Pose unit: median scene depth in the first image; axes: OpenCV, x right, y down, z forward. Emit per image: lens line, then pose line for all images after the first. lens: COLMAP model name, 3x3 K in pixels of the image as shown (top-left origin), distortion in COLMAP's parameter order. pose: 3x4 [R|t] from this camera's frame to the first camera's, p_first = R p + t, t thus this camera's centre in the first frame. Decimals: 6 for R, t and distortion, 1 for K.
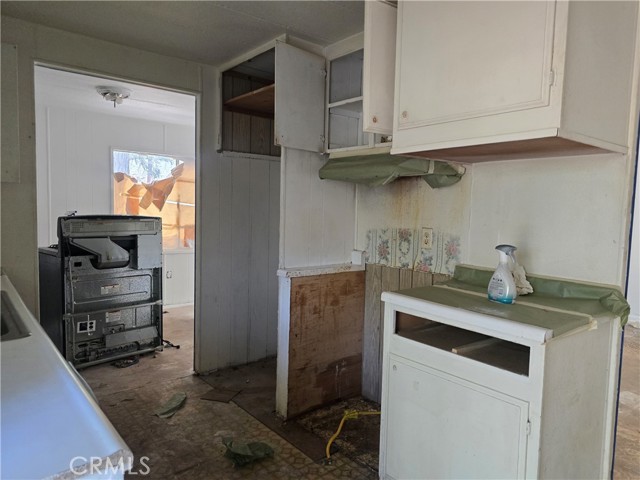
lens RADIAL K [[432.2, 0, 323.5], [0, 432.2, 241.8], [0, 0, 1]] dist [0.050331, -0.040738]
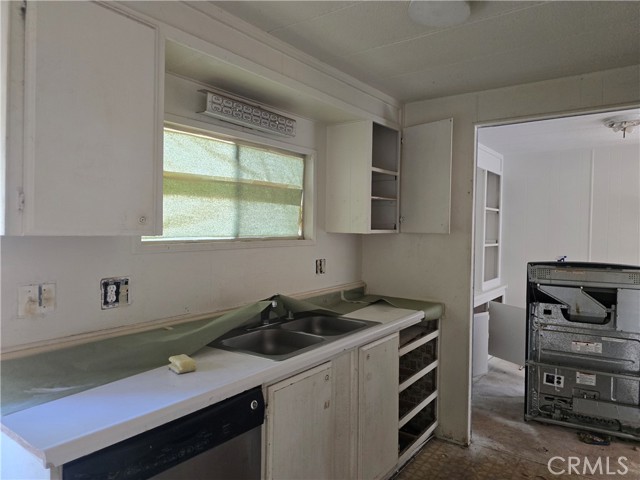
lens RADIAL K [[432.2, 0, 324.0], [0, 432.2, 239.3], [0, 0, 1]] dist [0.050331, -0.040738]
pose [[0.261686, 0.003855, -0.965145, 0.230997], [-0.086029, 0.996105, -0.019347, -0.045525], [0.961311, 0.088094, 0.260998, 0.253911]]
